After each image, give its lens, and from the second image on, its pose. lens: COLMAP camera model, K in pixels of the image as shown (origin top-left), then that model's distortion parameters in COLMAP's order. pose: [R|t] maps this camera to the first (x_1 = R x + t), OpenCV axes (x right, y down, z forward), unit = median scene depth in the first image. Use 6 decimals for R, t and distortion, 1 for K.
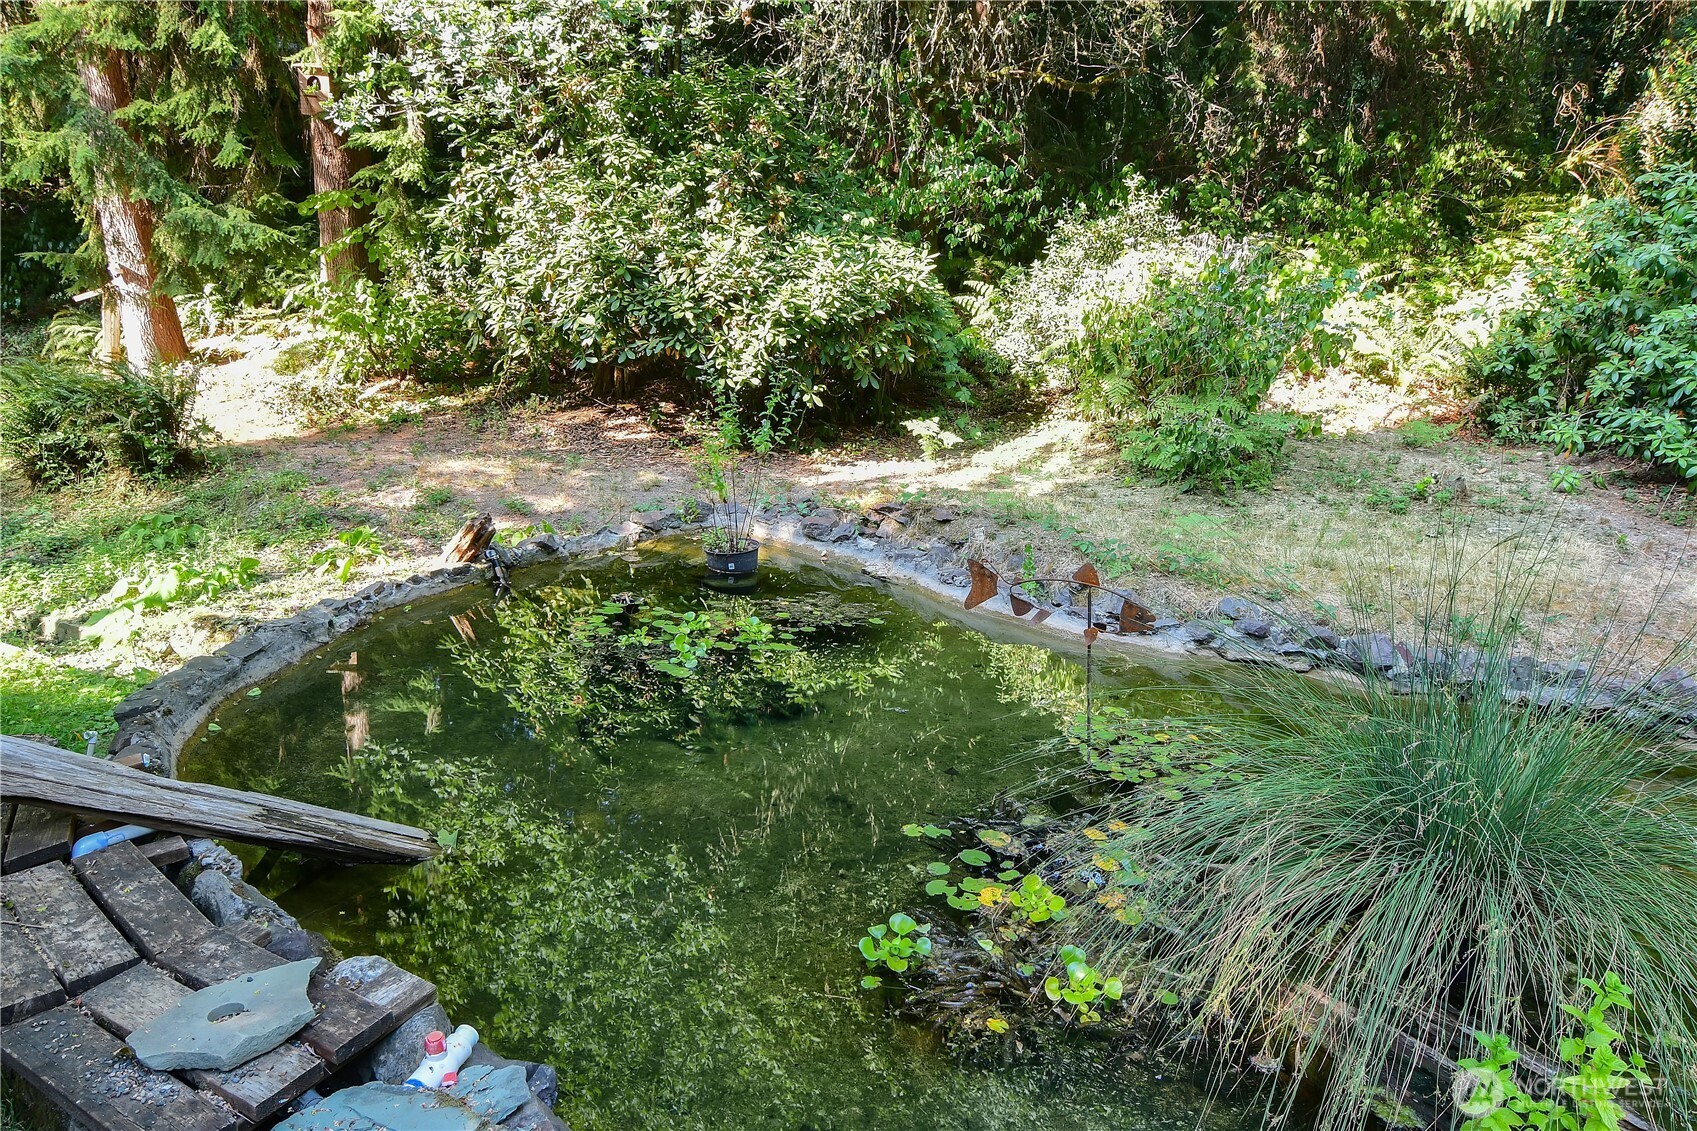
lens RADIAL K [[1064.9, 0, 849.3], [0, 1064.9, 566.0], [0, 0, 1]] dist [0.000440, -0.000615]
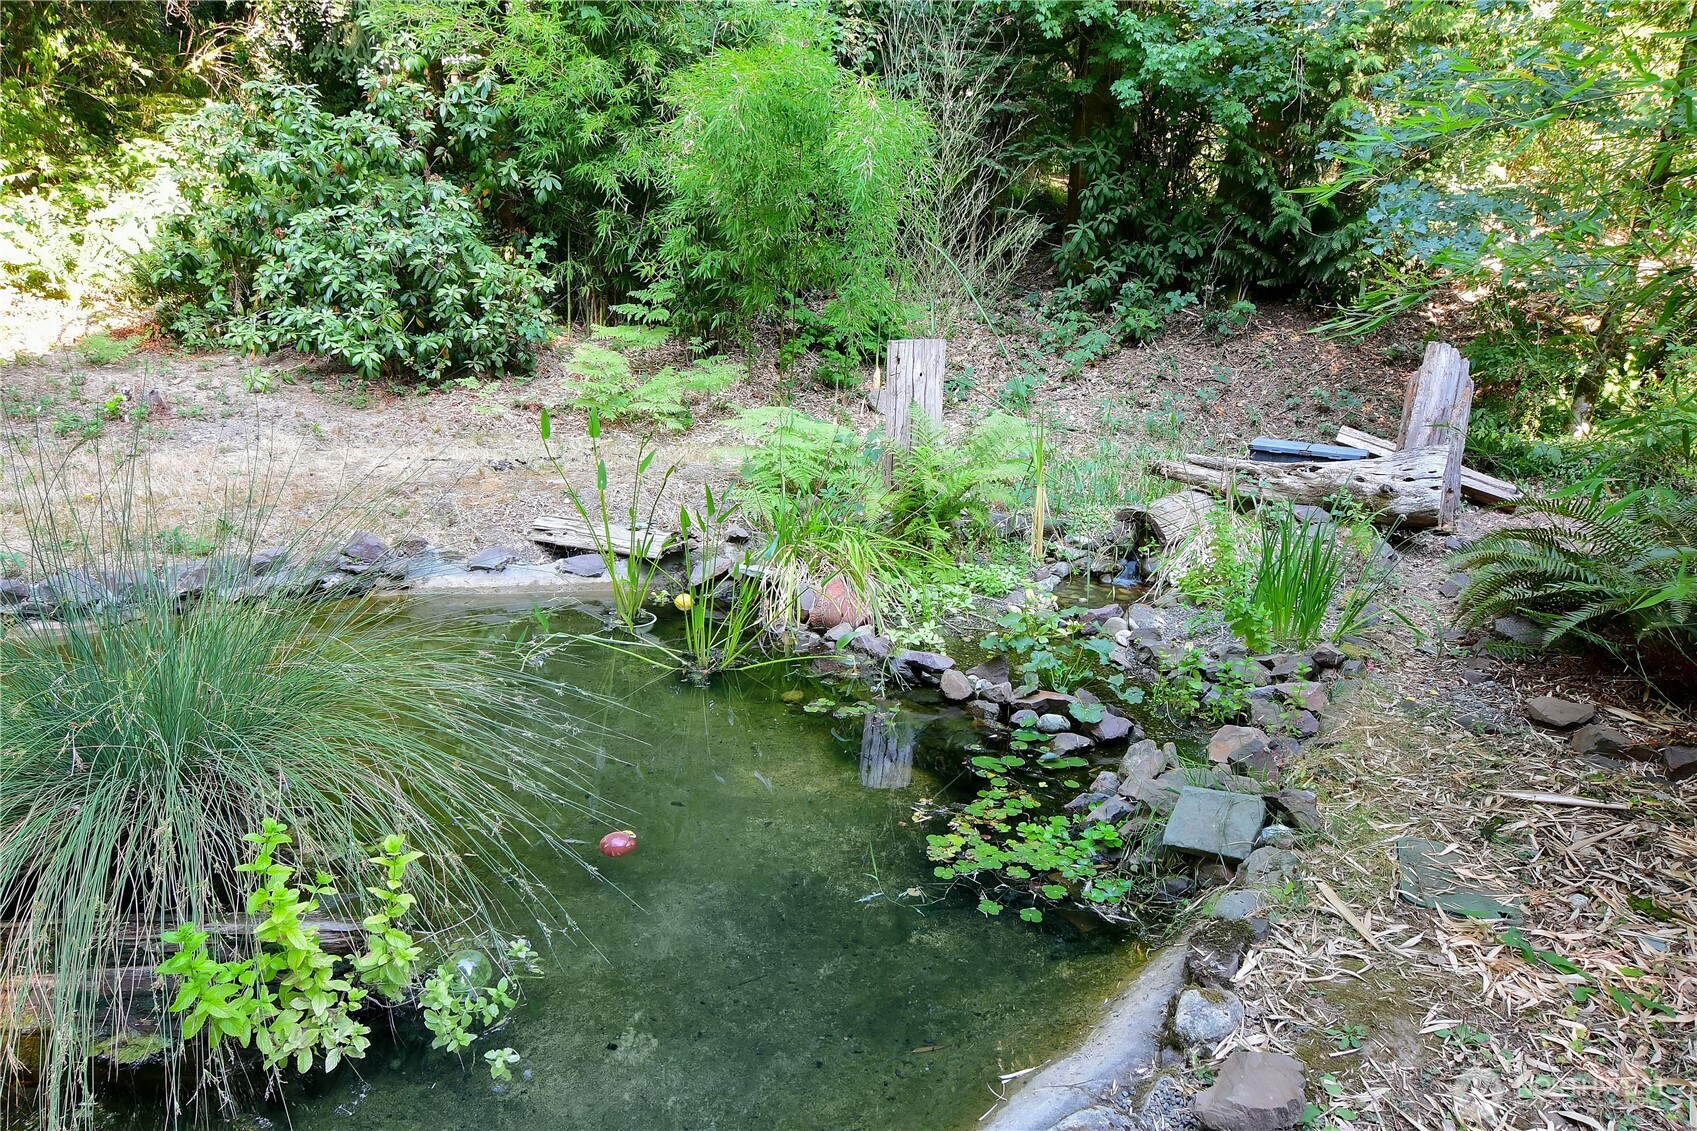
lens RADIAL K [[1064.9, 0, 849.4], [0, 1064.9, 565.0], [0, 0, 1]] dist [0.000440, -0.000615]
pose [[0.530300, -0.256103, 0.808203, 0.085450], [0.197612, 0.964365, 0.175925, 0.022819], [-0.824458, 0.066418, 0.562012, -0.046832]]
